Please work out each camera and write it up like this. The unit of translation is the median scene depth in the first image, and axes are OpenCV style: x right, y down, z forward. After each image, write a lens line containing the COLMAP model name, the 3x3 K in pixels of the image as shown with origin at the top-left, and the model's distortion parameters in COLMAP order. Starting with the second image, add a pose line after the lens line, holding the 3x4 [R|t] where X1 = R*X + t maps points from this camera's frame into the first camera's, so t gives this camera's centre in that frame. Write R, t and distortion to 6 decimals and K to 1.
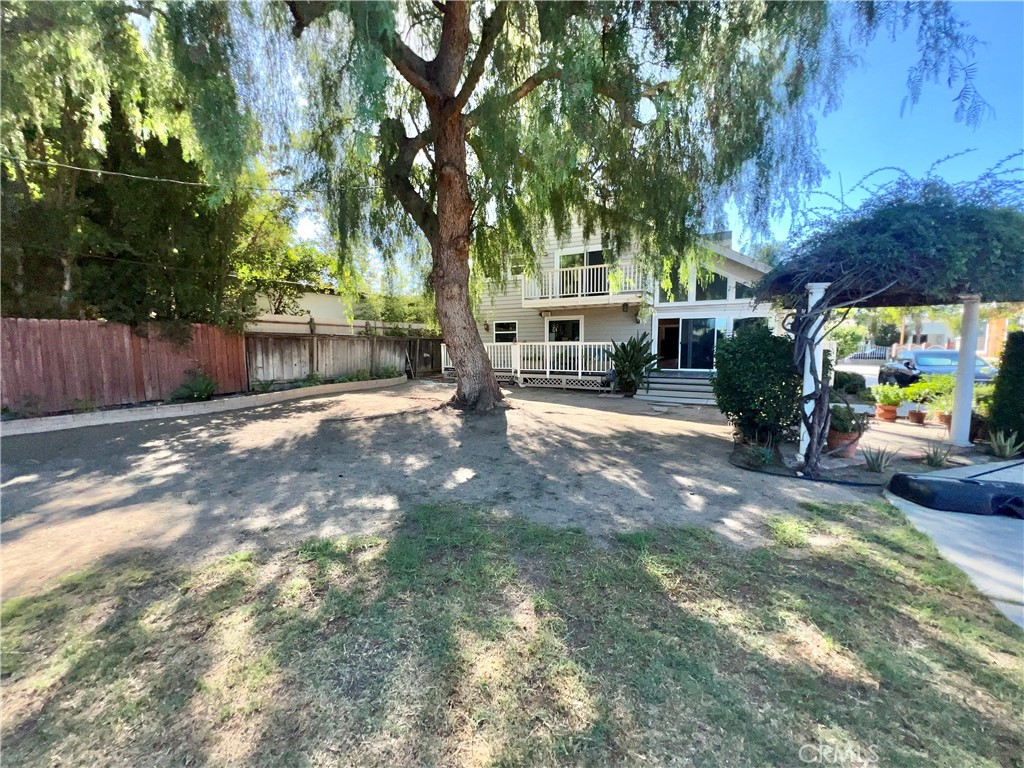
lens RADIAL K [[408.1, 0, 512.0], [0, 408.1, 387.2], [0, 0, 1]] dist [-0.004188, 0.000261]
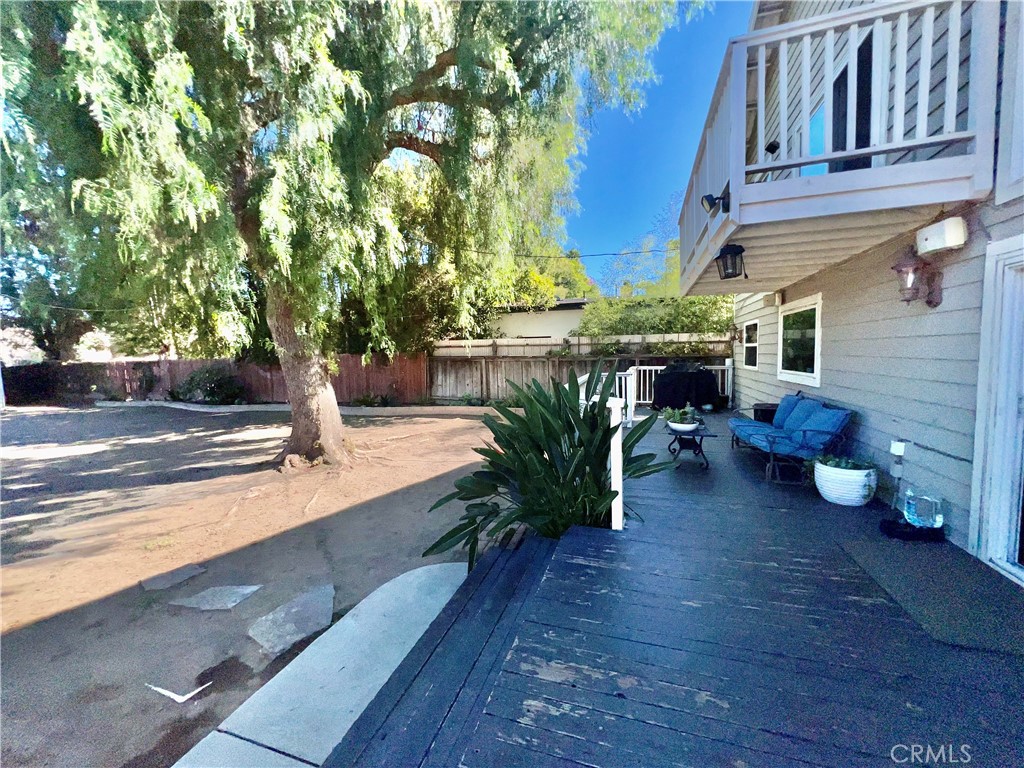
lens RADIAL K [[408.1, 0, 505.8], [0, 408.1, 380.5], [0, 0, 1]] dist [-0.004188, 0.000261]
pose [[0.154417, 0.062337, -0.986037, 0.803811], [-0.092582, 0.994529, 0.048375, -0.184797], [0.983658, 0.083820, 0.159344, 1.332773]]
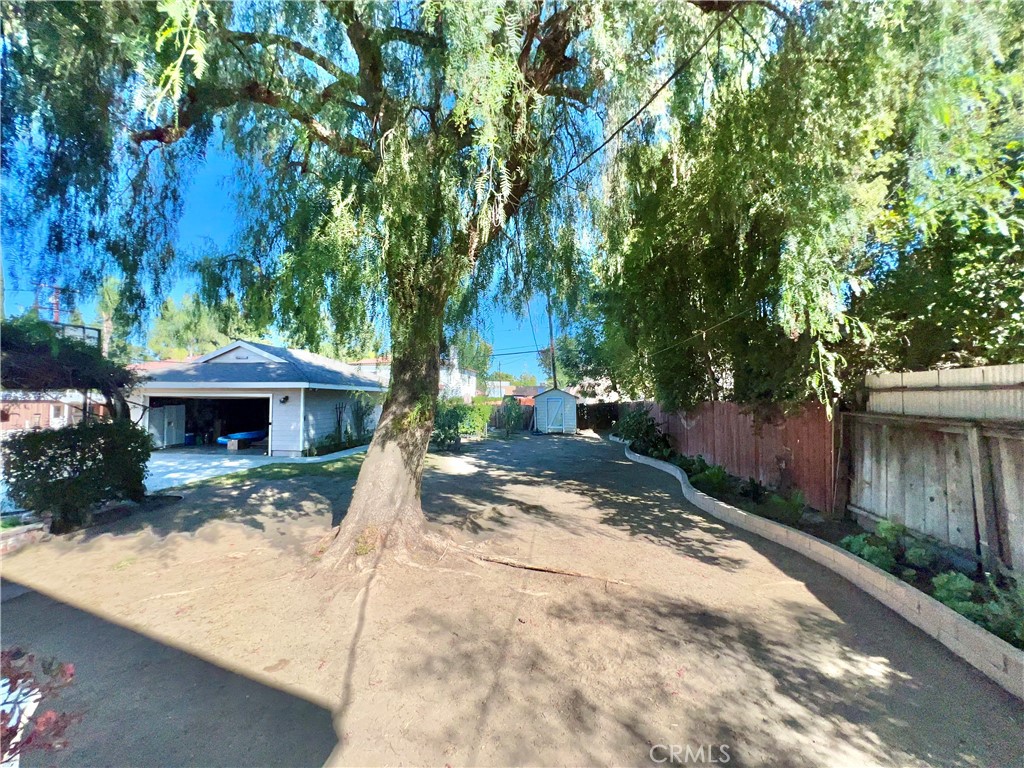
lens RADIAL K [[408.1, 0, 510.6], [0, 408.1, 384.6], [0, 0, 1]] dist [-0.004188, 0.000261]
pose [[-0.935967, -0.014924, -0.351771, -0.057200], [-0.043498, 0.996349, 0.073463, -0.244506], [0.349390, 0.084061, -0.933199, 1.732571]]
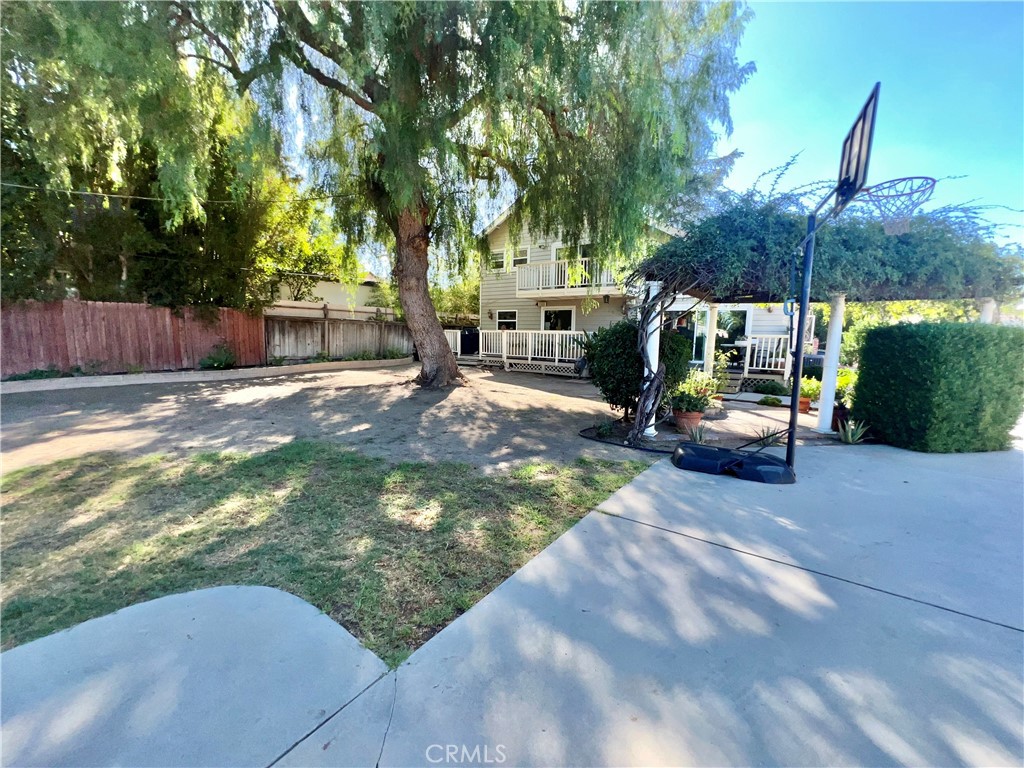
lens RADIAL K [[408.1, 0, 513.7], [0, 408.1, 388.4], [0, 0, 1]] dist [-0.004188, 0.000261]
pose [[0.990649, 0.042868, -0.129529, 0.302220], [-0.039079, 0.998735, 0.031655, 0.016893], [0.130722, -0.026297, 0.991070, -0.126394]]
